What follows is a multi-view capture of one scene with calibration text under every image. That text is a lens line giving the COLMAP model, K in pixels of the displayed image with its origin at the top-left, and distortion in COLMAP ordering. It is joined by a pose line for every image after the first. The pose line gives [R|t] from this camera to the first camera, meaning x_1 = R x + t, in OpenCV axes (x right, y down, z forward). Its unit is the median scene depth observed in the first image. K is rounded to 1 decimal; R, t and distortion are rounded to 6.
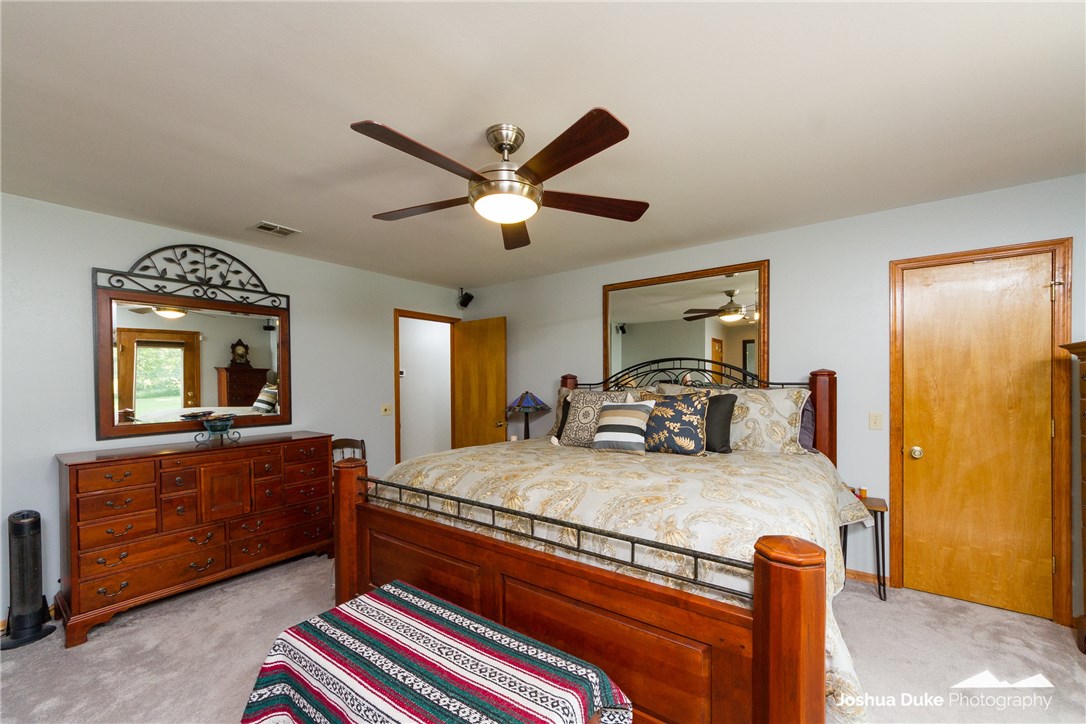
lens RADIAL K [[418.7, 0, 564.9], [0, 418.7, 380.4], [0, 0, 1]] dist [-0.004343, -0.000002]
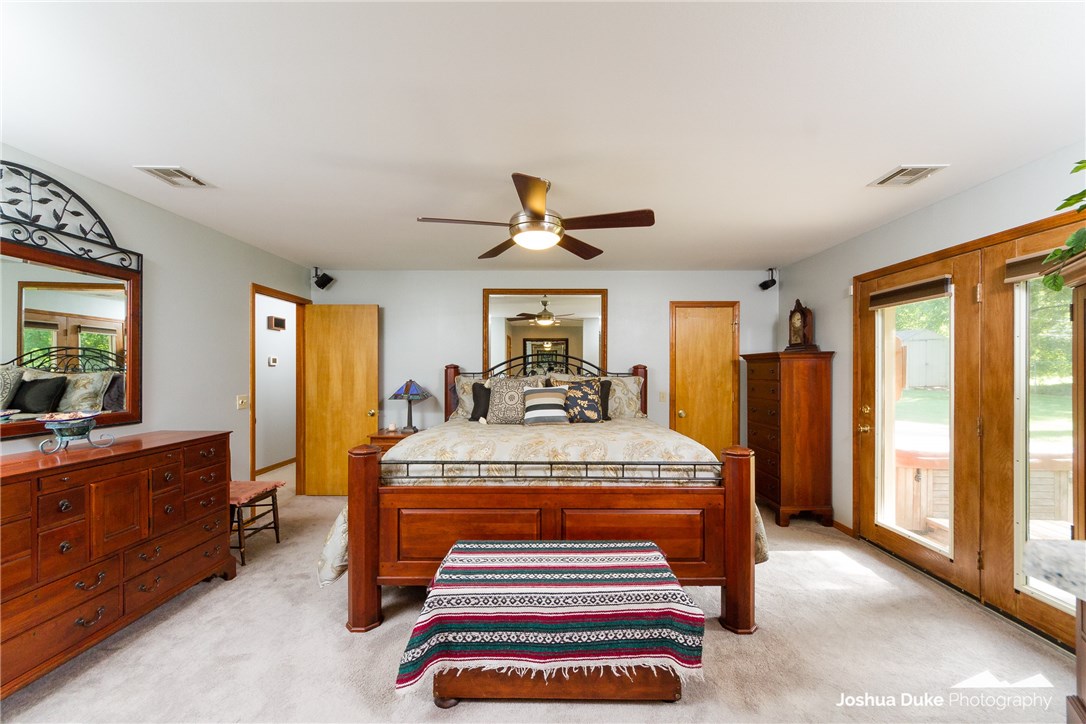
lens RADIAL K [[418.7, 0, 540.7], [0, 418.7, 366.4], [0, 0, 1]] dist [-0.004343, -0.000002]
pose [[0.806950, 0.015663, 0.590411, -0.635078], [-0.009853, 0.999866, -0.013060, 0.004866], [-0.590537, 0.004721, 0.806997, -0.050882]]
